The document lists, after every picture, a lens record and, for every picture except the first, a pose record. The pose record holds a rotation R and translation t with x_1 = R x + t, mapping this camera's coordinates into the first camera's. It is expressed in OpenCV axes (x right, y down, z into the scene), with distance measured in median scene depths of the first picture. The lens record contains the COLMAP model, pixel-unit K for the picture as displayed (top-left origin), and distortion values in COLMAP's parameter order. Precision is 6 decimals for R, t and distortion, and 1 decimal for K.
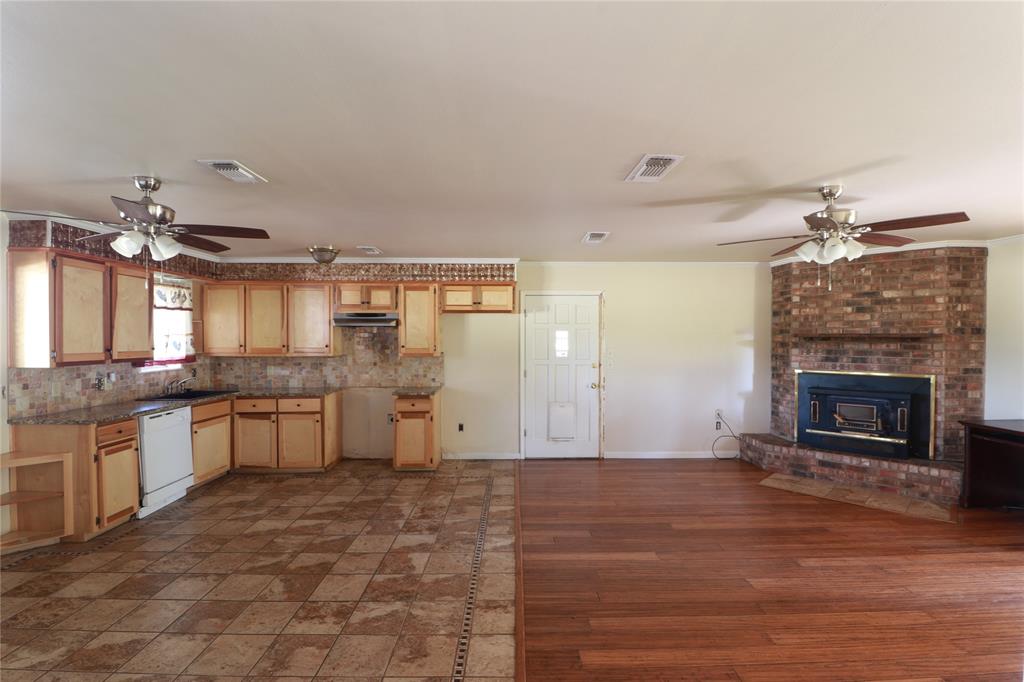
lens RADIAL K [[475.4, 0, 513.6], [0, 475.4, 342.7], [0, 0, 1]] dist [-0.003829, -0.010001]
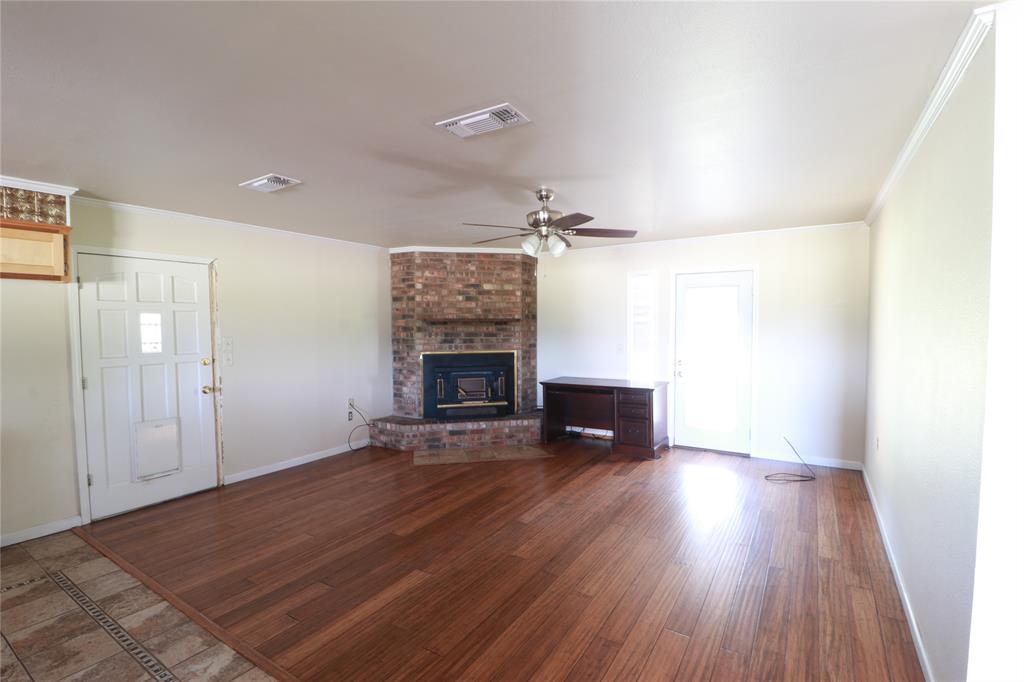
lens RADIAL K [[475.4, 0, 518.1], [0, 475.4, 343.6], [0, 0, 1]] dist [-0.003829, -0.010001]
pose [[0.538788, -0.040214, 0.841481, -0.200557], [0.013635, 0.999145, 0.039019, -0.001348], [-0.842331, -0.009549, 0.538876, 0.241843]]
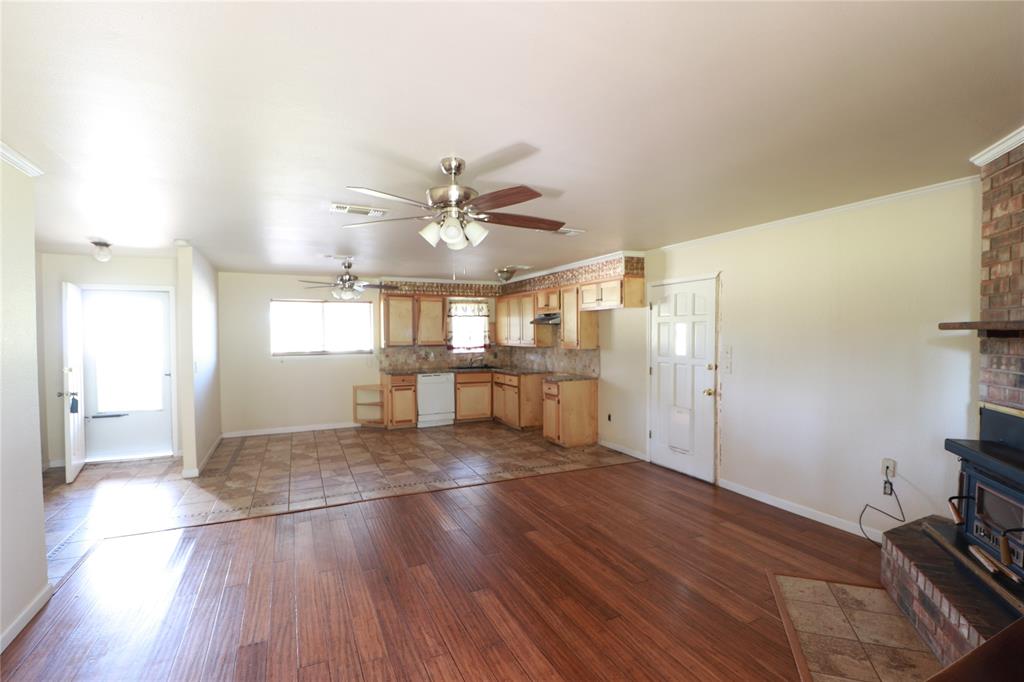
lens RADIAL K [[475.4, 0, 515.5], [0, 475.4, 341.0], [0, 0, 1]] dist [-0.003829, -0.010001]
pose [[0.415822, 0.013134, -0.909351, 0.855772], [-0.002656, 0.999909, 0.013228, -0.005875], [0.909442, -0.003085, 0.415819, 0.417869]]
